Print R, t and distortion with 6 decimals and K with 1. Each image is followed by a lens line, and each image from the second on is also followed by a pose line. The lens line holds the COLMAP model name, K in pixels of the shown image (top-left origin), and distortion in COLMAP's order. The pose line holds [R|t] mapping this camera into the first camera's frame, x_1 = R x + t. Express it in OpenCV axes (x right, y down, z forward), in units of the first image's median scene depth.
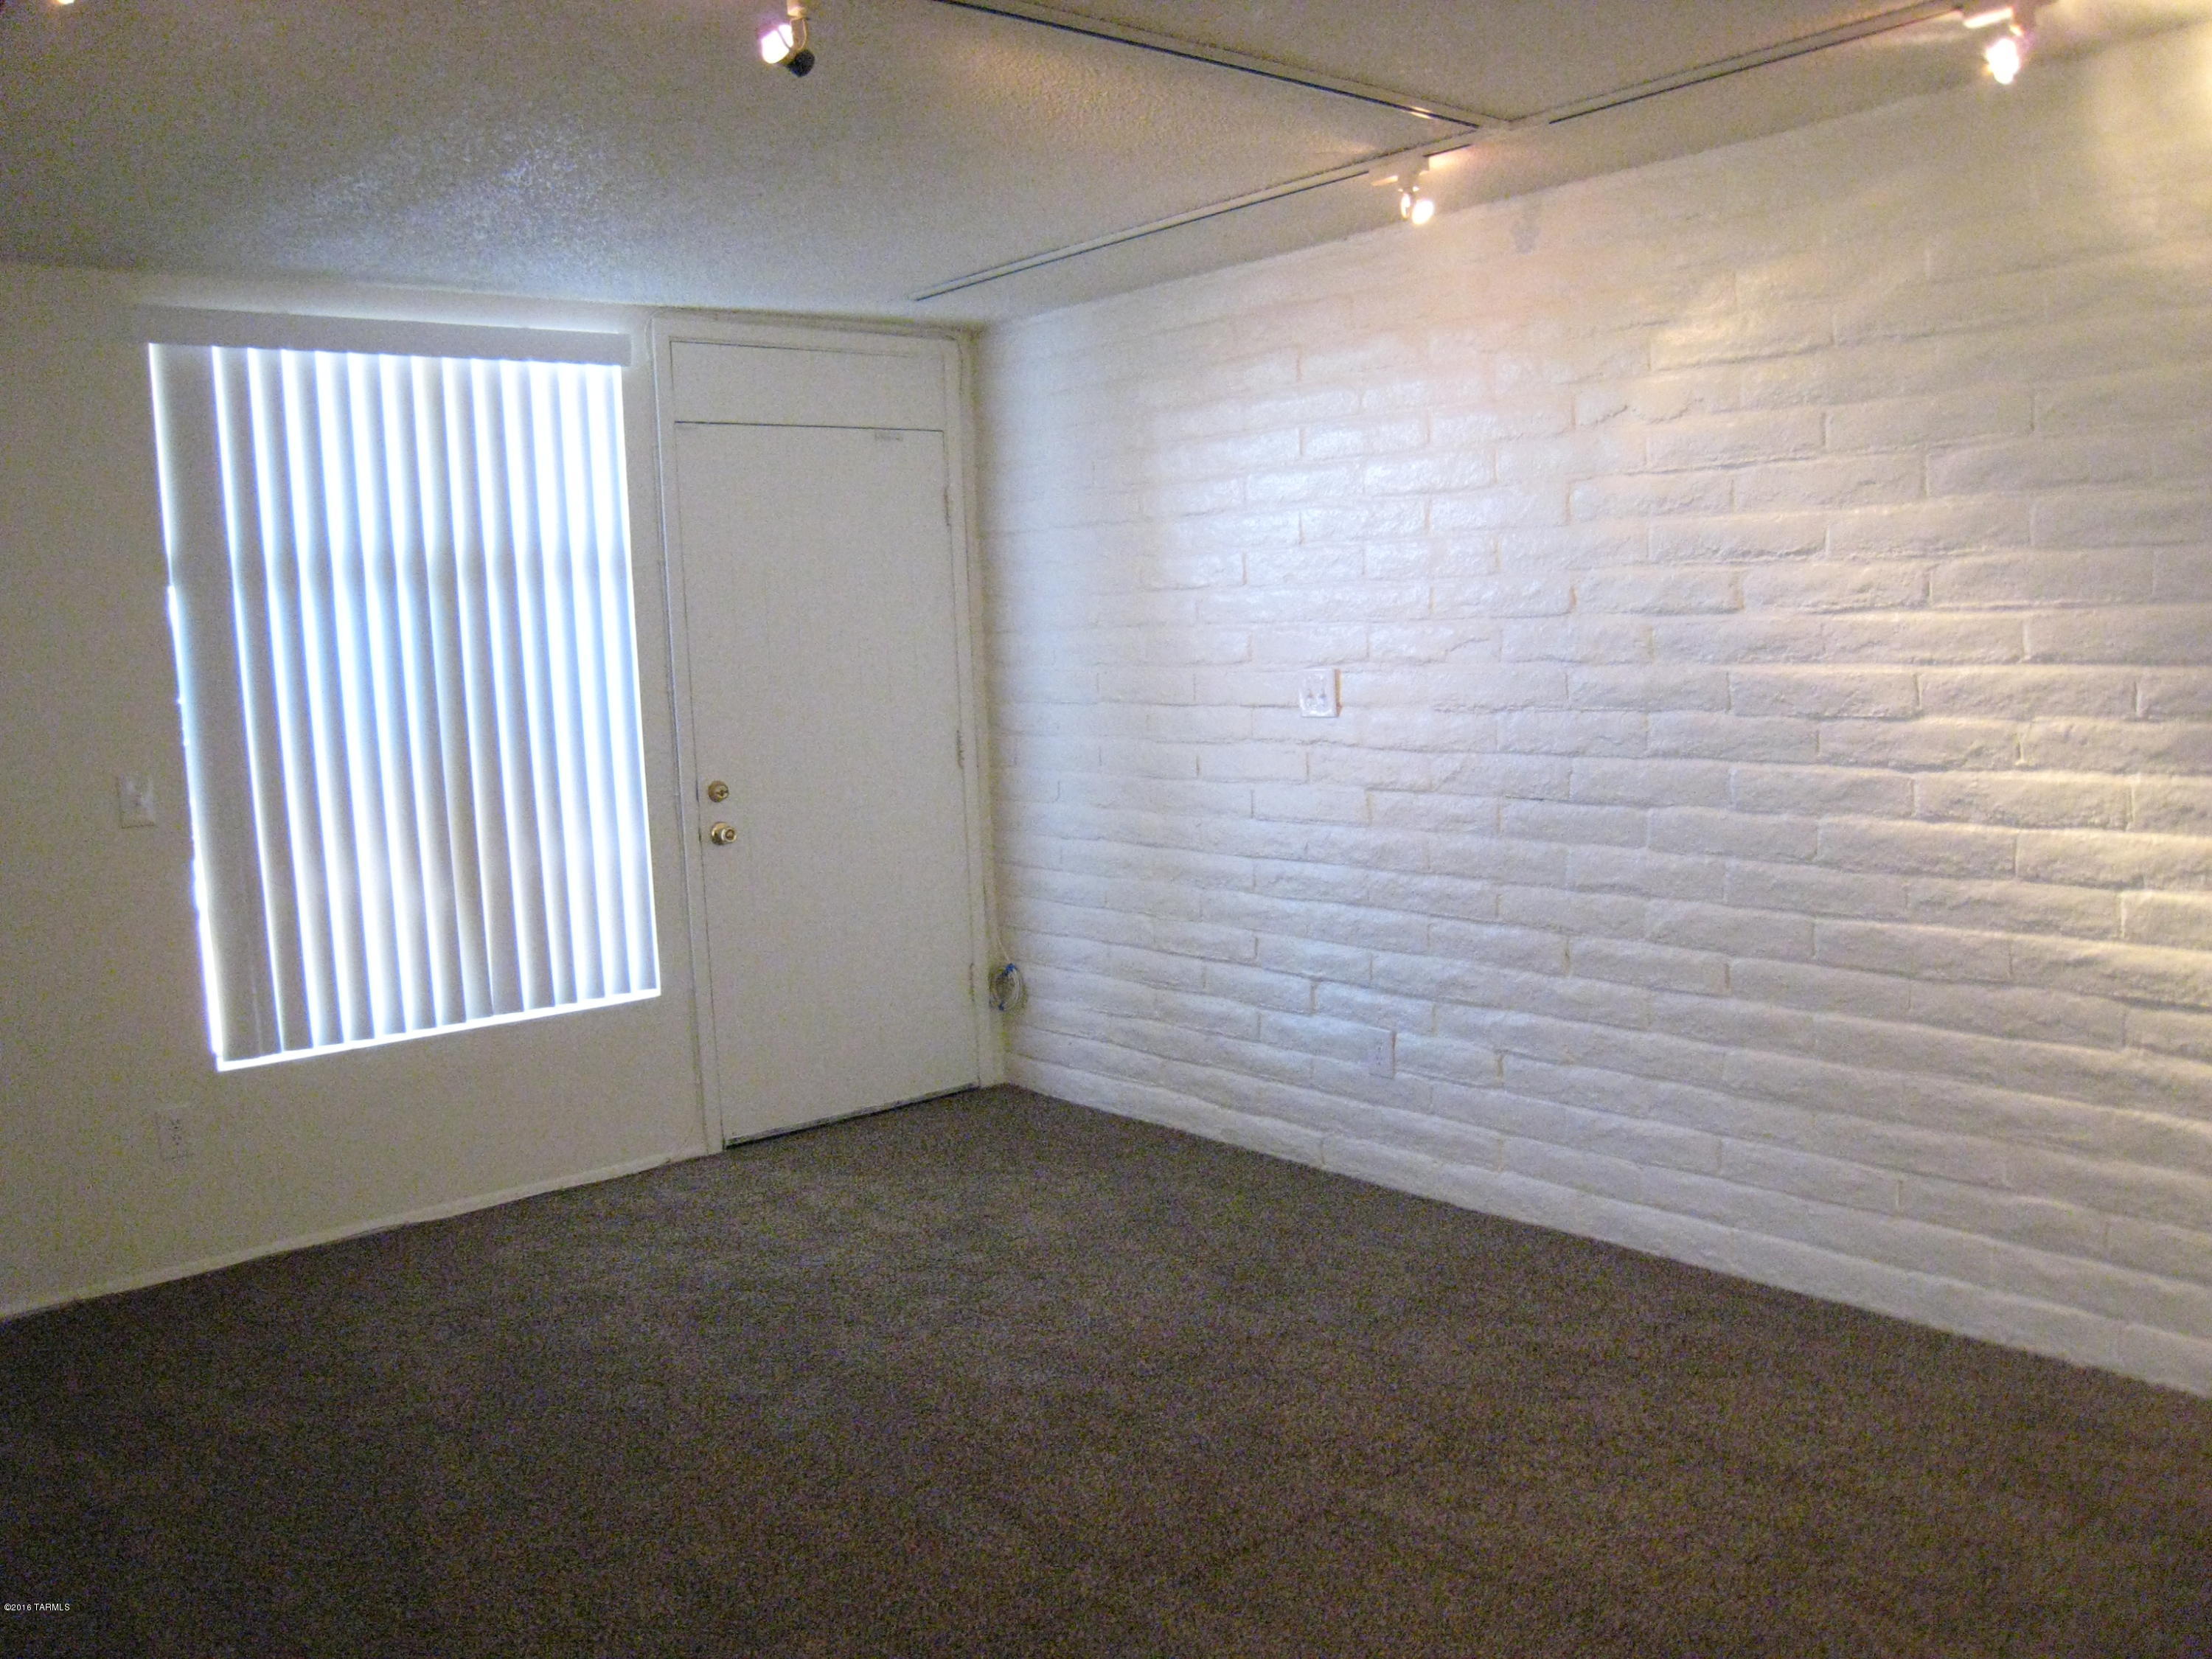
lens RADIAL K [[1817.3, 0, 1095.4], [0, 1817.3, 845.6], [0, 0, 1]] dist [-0.155146, 0.132521]
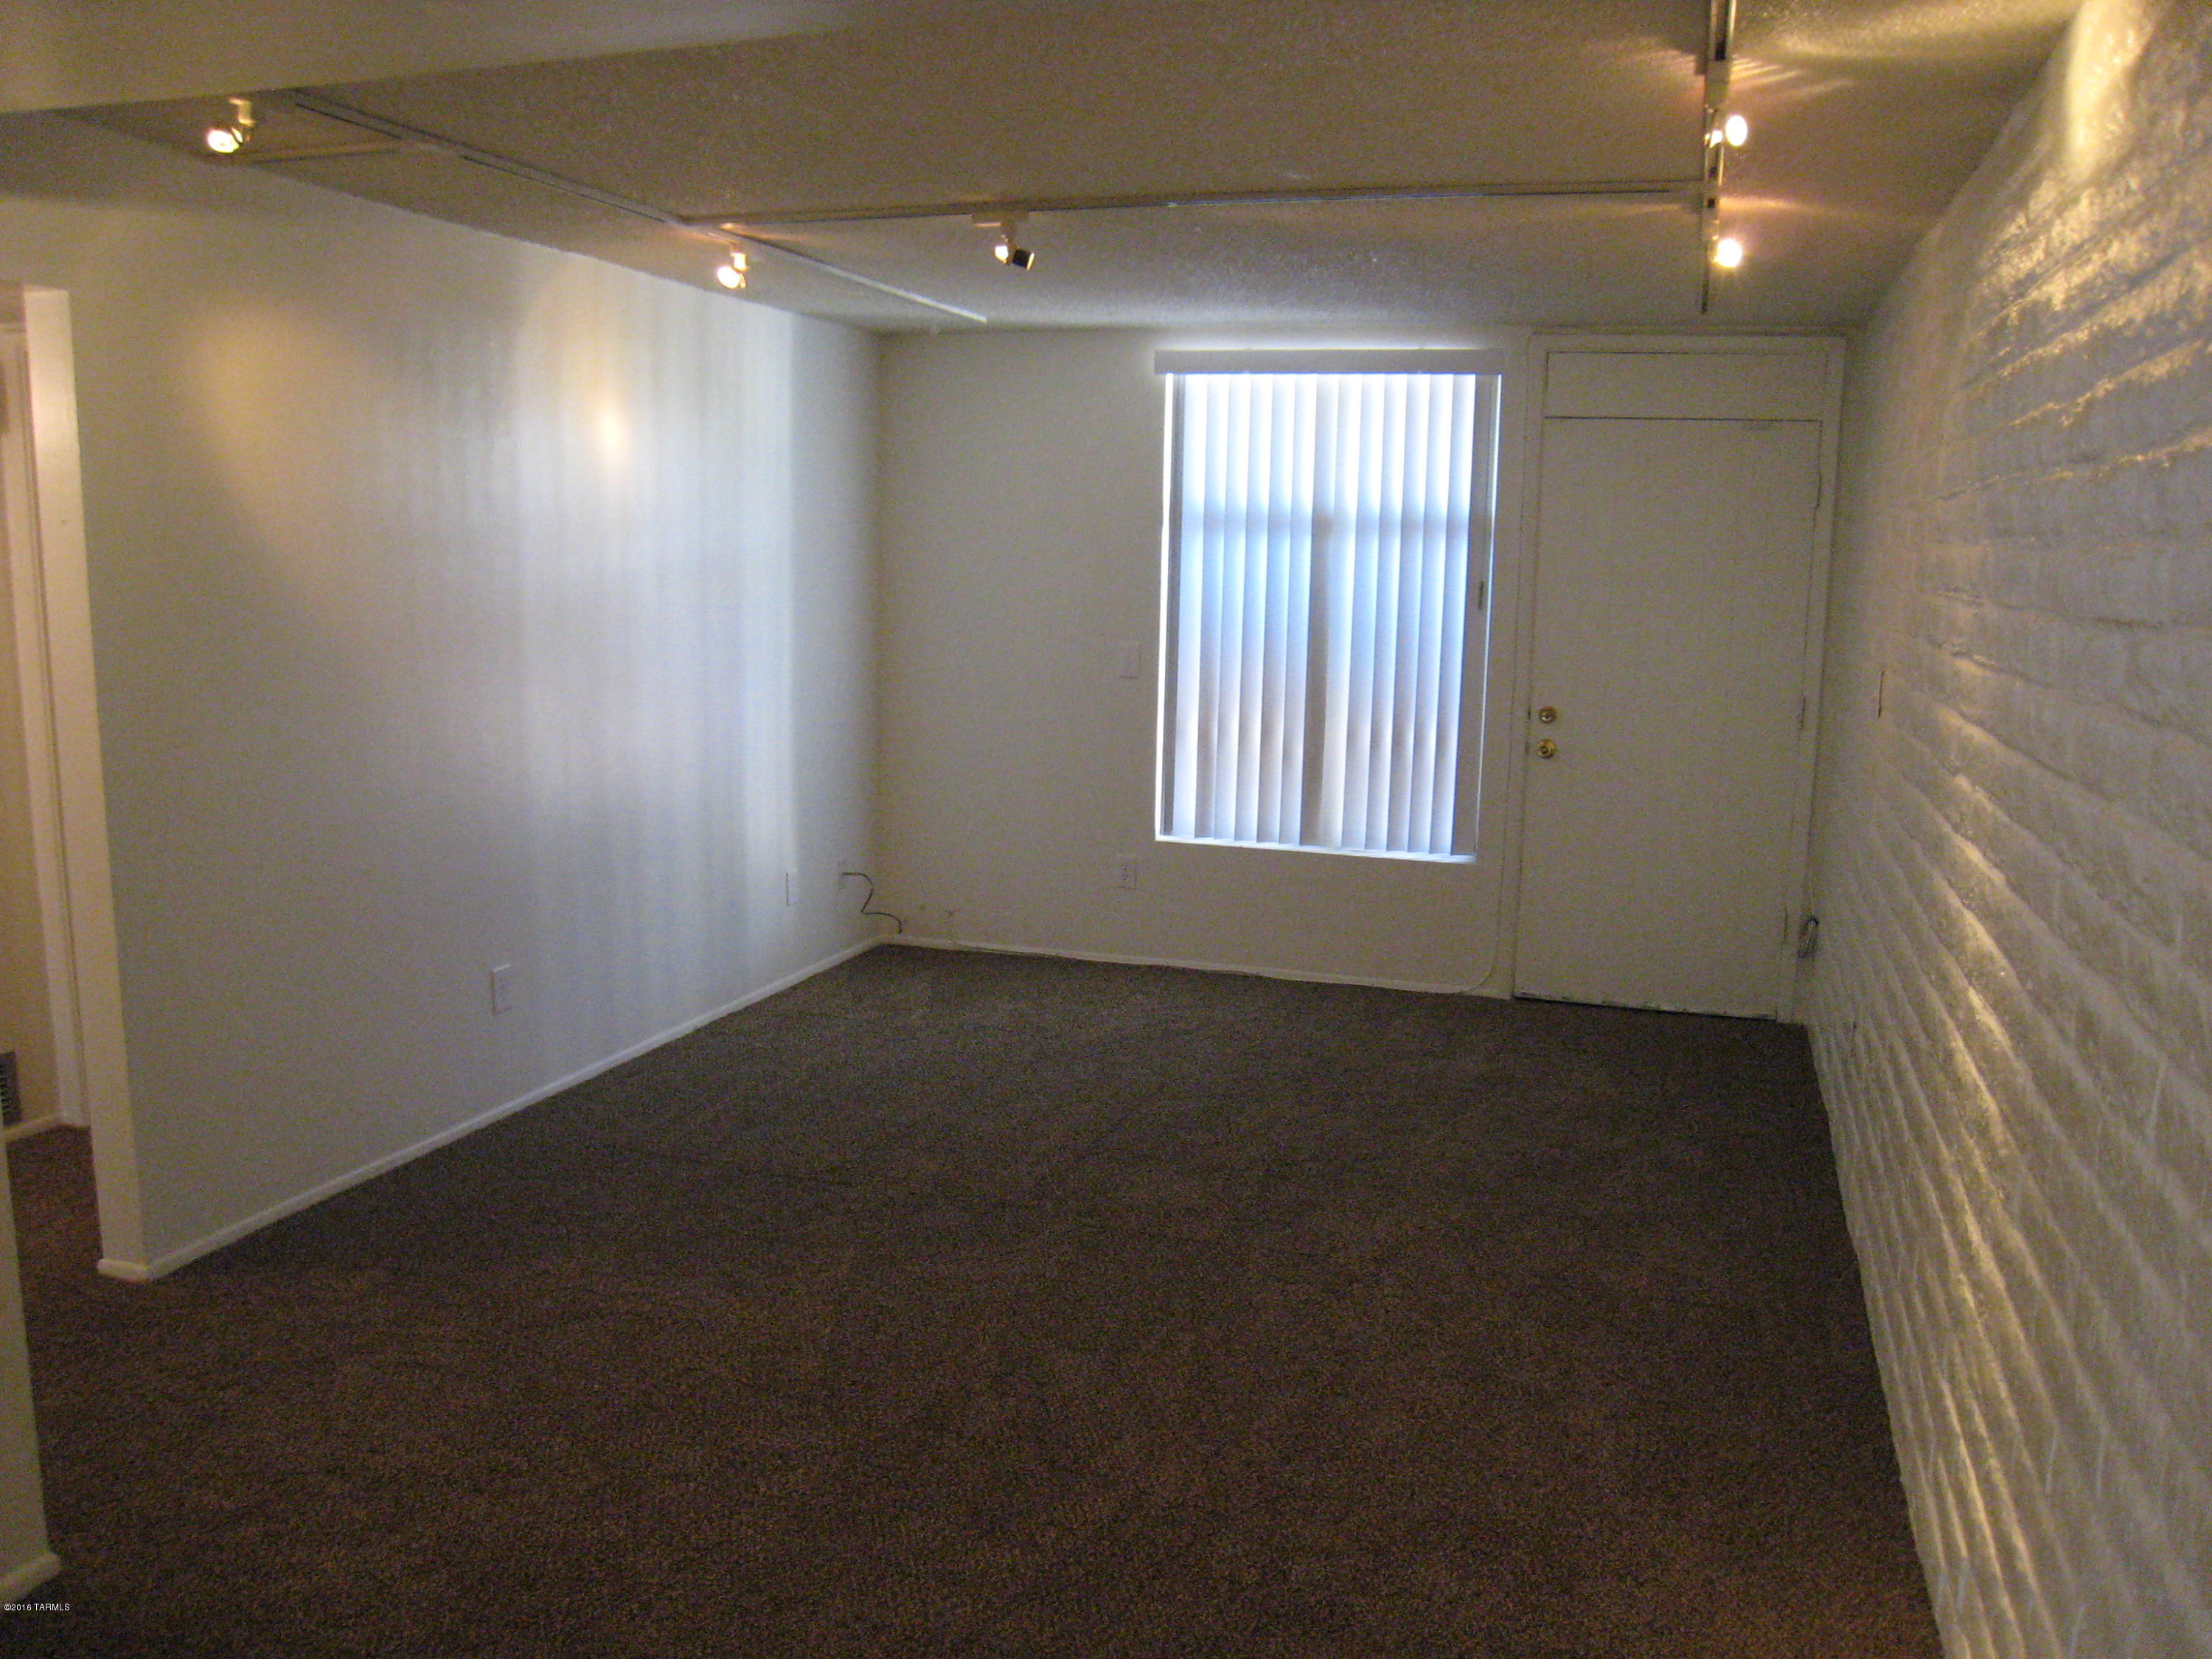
lens RADIAL K [[1817.3, 0, 1095.4], [0, 1817.3, 845.6], [0, 0, 1]] dist [-0.155146, 0.132521]
pose [[0.535855, 0.196794, -0.821055, 0.658974], [-0.153058, 0.978986, 0.134756, -0.060817], [0.830321, 0.053460, 0.554715, 0.061676]]
